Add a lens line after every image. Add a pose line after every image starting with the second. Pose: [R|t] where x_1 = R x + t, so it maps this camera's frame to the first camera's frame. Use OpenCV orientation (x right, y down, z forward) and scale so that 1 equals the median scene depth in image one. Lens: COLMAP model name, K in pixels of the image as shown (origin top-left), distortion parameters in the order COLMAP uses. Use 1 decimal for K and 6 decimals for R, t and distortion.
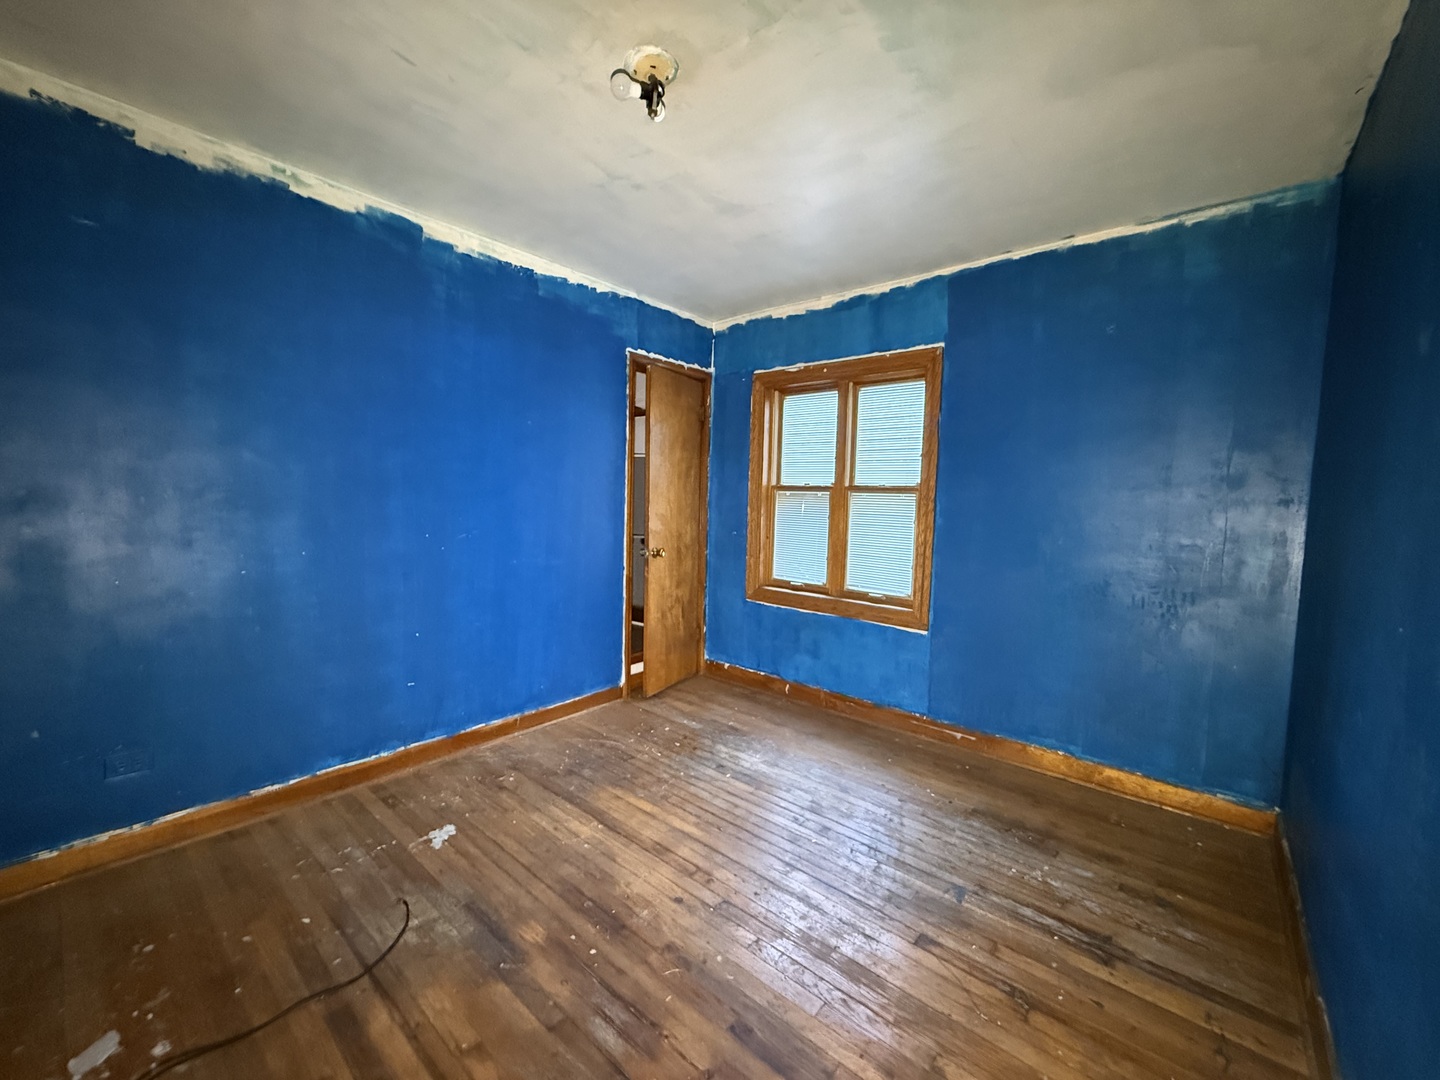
lens RADIAL K [[575.0, 0, 714.6], [0, 575.0, 539.6], [0, 0, 1]] dist [-0.002233, 0.000386]
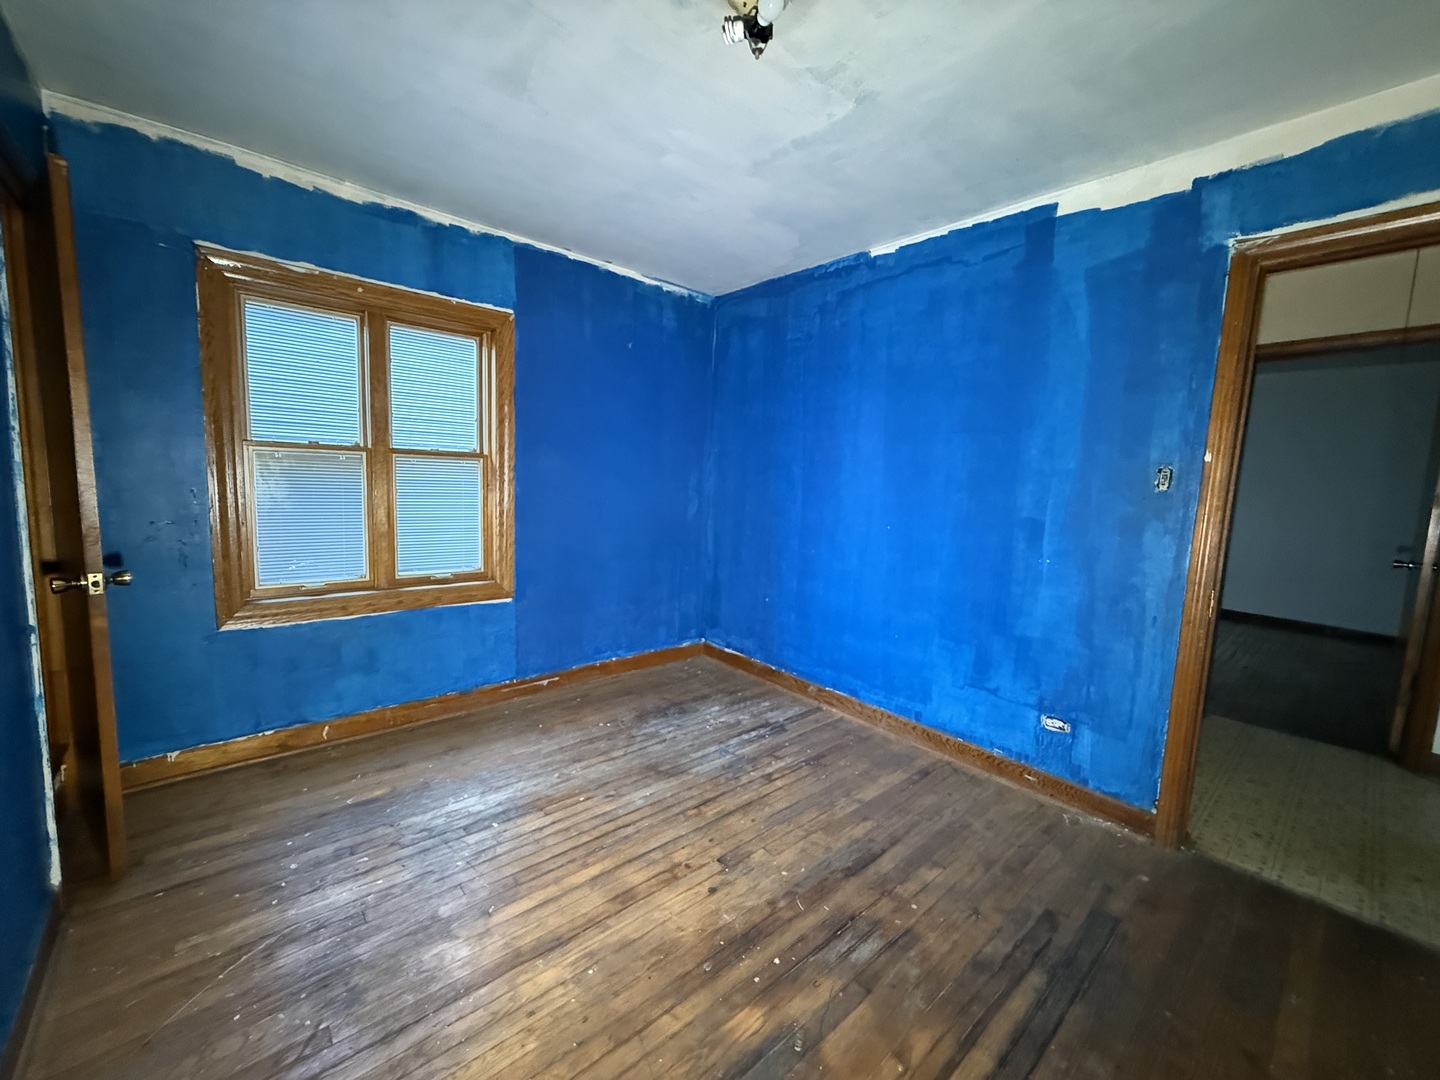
lens RADIAL K [[575.0, 0, 715.6], [0, 575.0, 539.5], [0, 0, 1]] dist [-0.002233, 0.000386]
pose [[0.139052, -0.132298, 0.981408, -0.757207], [0.038496, 0.991009, 0.128137, -0.079878], [-0.989537, 0.019963, 0.142895, 0.665279]]
